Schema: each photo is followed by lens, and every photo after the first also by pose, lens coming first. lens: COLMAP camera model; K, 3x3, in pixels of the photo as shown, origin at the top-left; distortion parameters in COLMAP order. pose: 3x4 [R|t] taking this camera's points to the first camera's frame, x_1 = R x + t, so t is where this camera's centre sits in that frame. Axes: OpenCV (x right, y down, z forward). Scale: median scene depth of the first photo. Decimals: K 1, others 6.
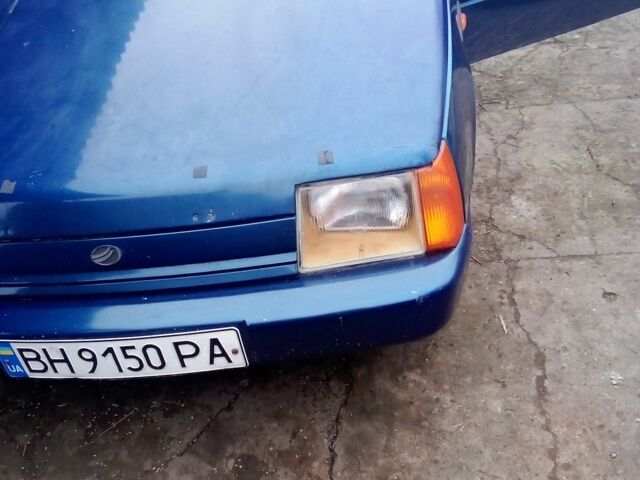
lens RADIAL K [[662.3, 0, 320.0], [0, 662.3, 240.0], [0, 0, 1]] dist [0.094802, -0.194813]
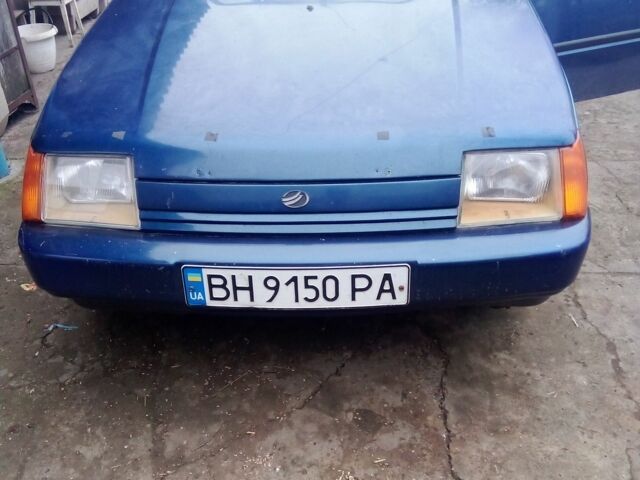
lens RADIAL K [[662.3, 0, 320.0], [0, 662.3, 240.0], [0, 0, 1]] dist [0.094802, -0.194813]
pose [[0.992329, 0.083318, 0.091332, -0.304652], [-0.069713, 0.987239, -0.143175, 0.207526], [-0.102096, 0.135709, 0.985474, -0.114429]]
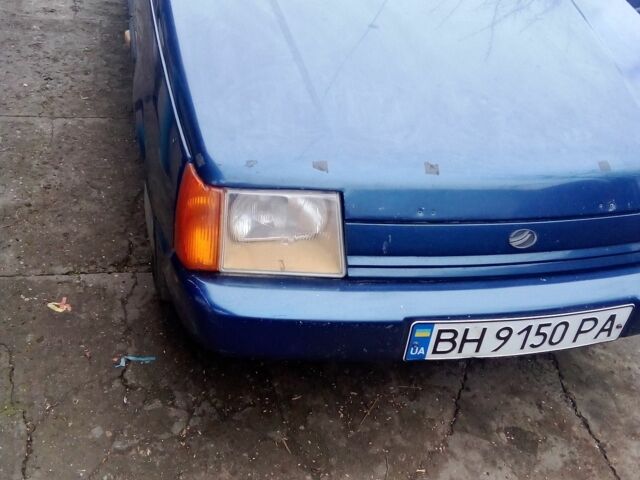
lens RADIAL K [[662.3, 0, 320.0], [0, 662.3, 240.0], [0, 0, 1]] dist [0.094802, -0.194813]
pose [[0.913663, 0.021248, 0.405916, -0.843142], [-0.018493, 0.999772, -0.010709, 0.033862], [-0.406051, 0.002278, 0.913848, 0.129770]]
